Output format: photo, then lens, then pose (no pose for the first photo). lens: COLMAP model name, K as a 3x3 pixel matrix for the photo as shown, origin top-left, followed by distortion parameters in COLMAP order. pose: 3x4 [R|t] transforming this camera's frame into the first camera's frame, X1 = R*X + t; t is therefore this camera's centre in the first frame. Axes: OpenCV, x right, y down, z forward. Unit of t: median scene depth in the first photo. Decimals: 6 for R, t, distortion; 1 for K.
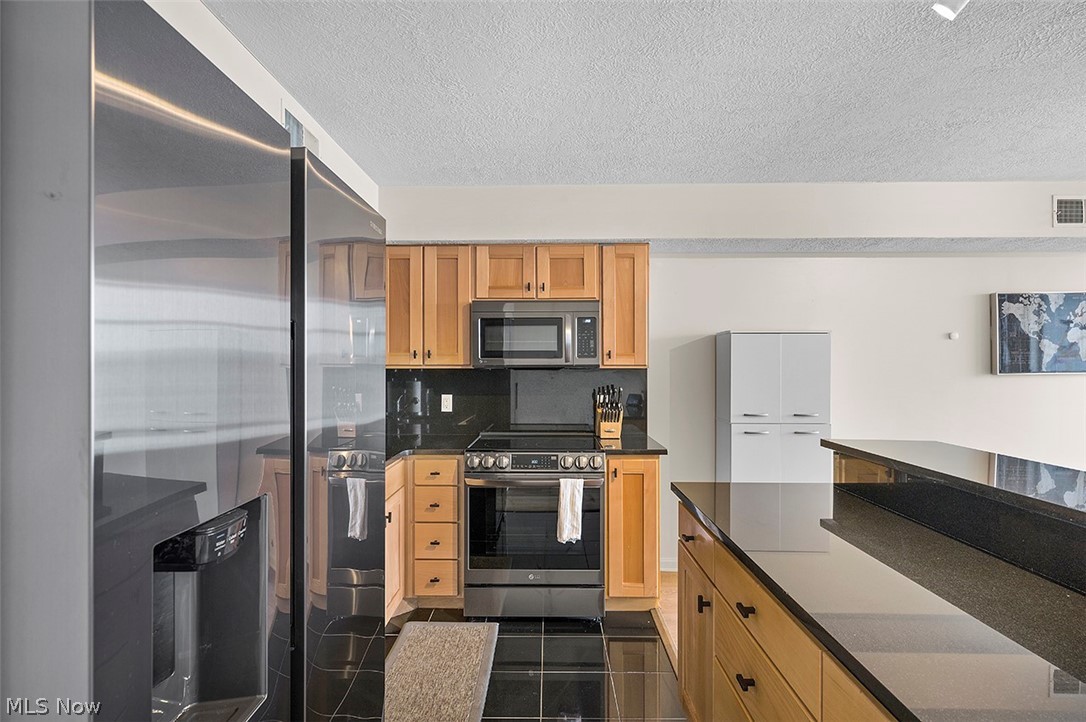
lens RADIAL K [[527.9, 0, 539.7], [0, 527.9, 358.5], [0, 0, 1]] dist [-0.001105, -0.000007]
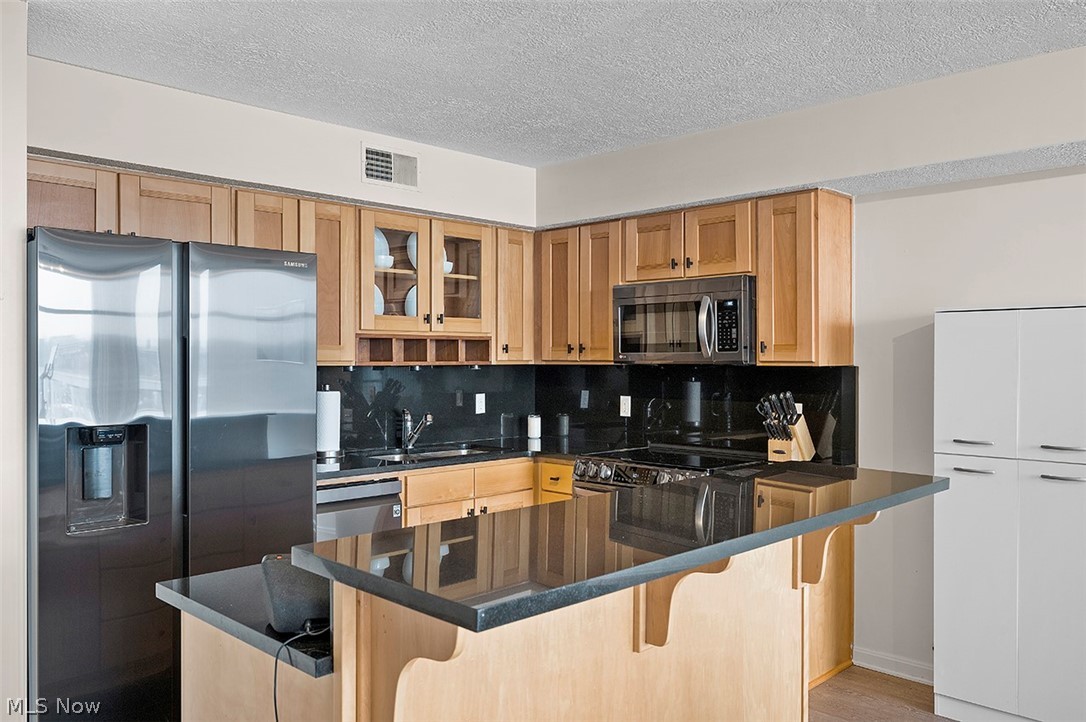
lens RADIAL K [[811.9, 0, 540.5], [0, 811.9, 365.6], [0, 0, 1]] dist [-0.038130, -0.000646]
pose [[0.730887, 0.006198, -0.682470, 0.672377], [0.005693, 0.999869, 0.015177, -0.000688], [0.682474, -0.014978, 0.730756, -0.041162]]
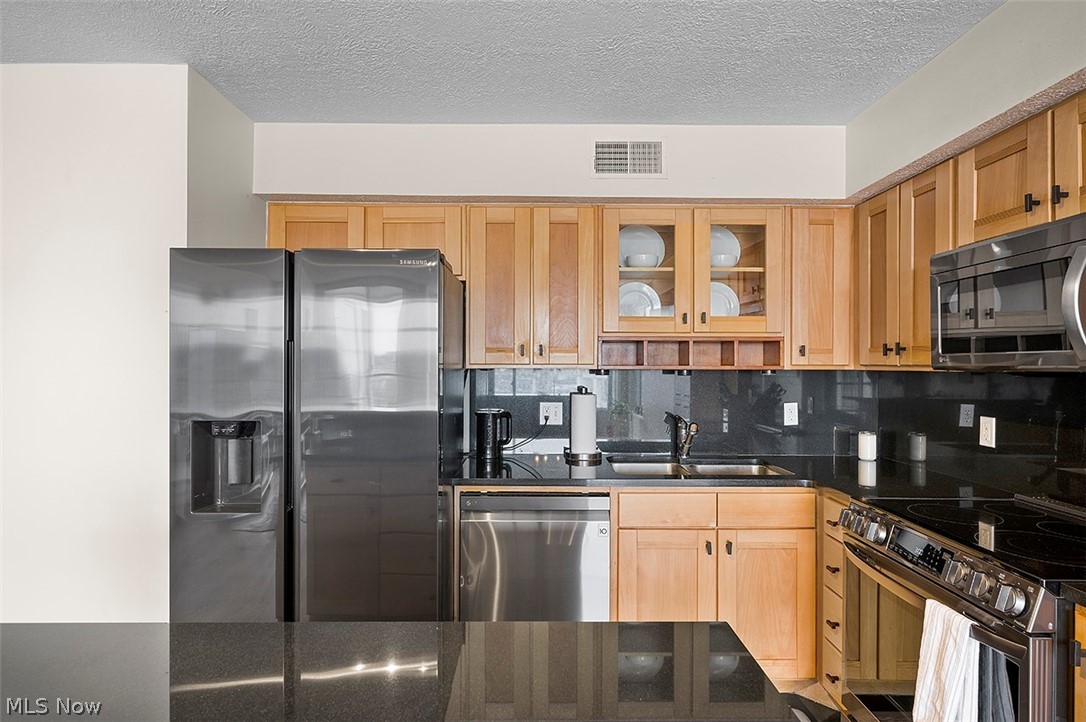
lens RADIAL K [[568.8, 0, 541.7], [0, 568.8, 360.8], [0, 0, 1]] dist [-0.004814, 0.001704]
pose [[0.044049, -0.004388, -0.999020, 0.472016], [0.006454, 0.999971, -0.004107, 0.006565], [0.999009, -0.006267, 0.044076, 0.532972]]
